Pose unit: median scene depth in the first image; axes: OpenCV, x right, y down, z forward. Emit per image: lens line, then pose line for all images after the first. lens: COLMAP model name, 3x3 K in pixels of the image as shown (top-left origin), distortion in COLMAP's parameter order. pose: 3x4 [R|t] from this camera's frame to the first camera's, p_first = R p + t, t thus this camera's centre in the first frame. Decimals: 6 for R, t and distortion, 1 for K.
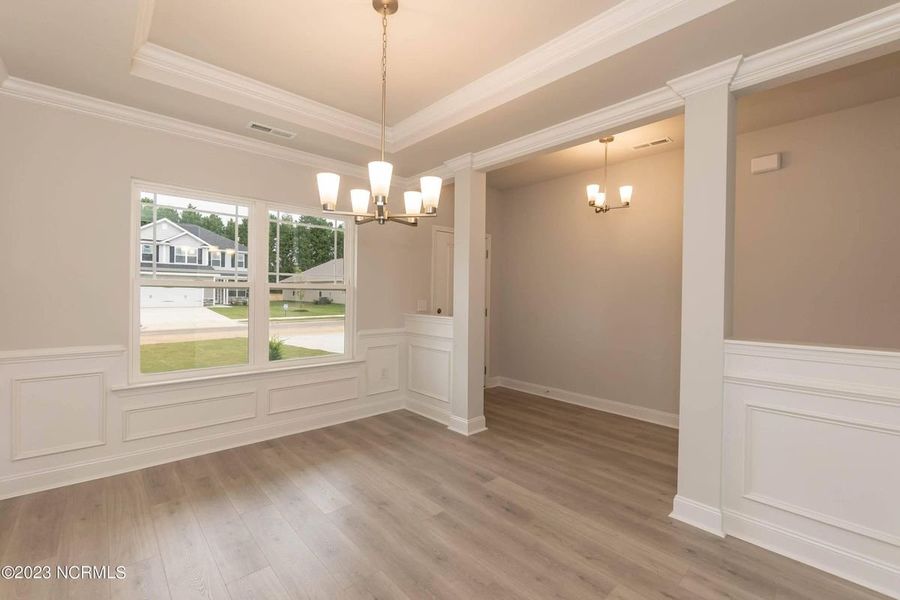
lens RADIAL K [[399.1, 0, 455.6], [0, 399.1, 309.7], [0, 0, 1]] dist [-0.002890, -0.000413]
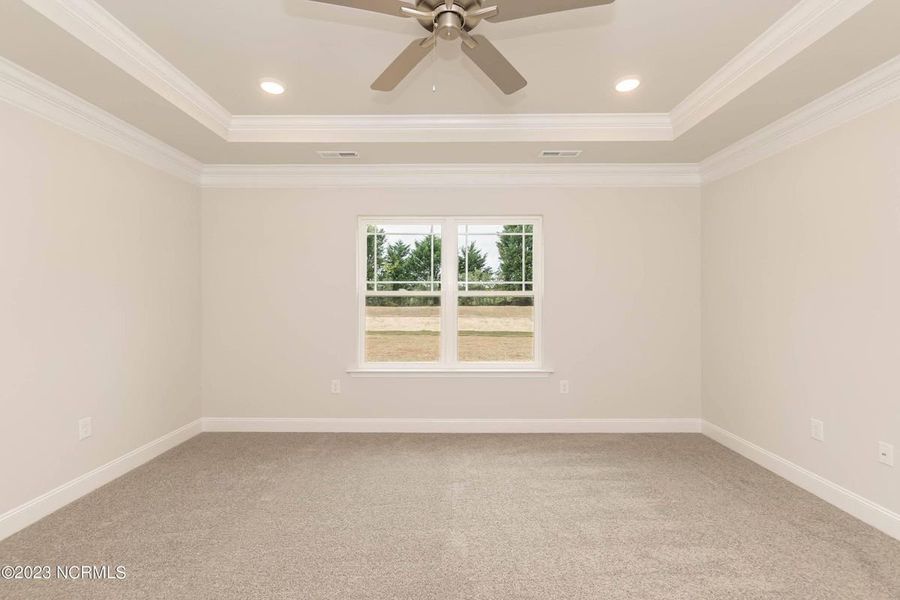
lens RADIAL K [[383.0, 0, 450.0], [0, 383.0, 300.0], [0, 0, 1]] dist [-0.000548, -0.000019]
pose [[0.729870, -0.016920, -0.683377, 0.288249], [-0.011149, 0.999266, -0.036649, -0.004319], [0.683495, 0.034368, 0.729146, 0.271949]]
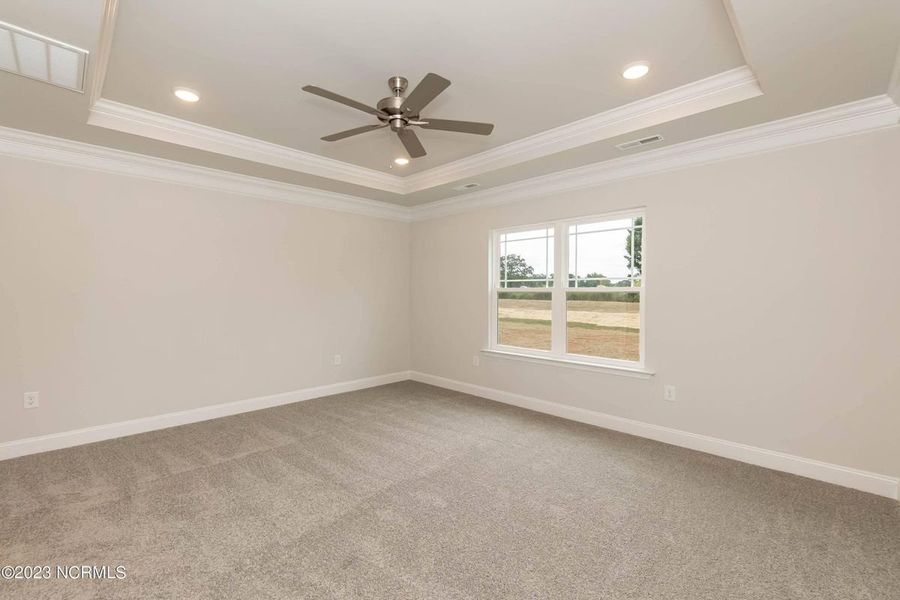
lens RADIAL K [[375.8, 0, 448.2], [0, 375.8, 294.7], [0, 0, 1]] dist [0.009504, 0.000222]
pose [[0.064480, -0.017375, -0.997768, 0.559622], [-0.040565, 0.998976, -0.020017, -0.007525], [0.997094, 0.041766, 0.063709, 0.519745]]
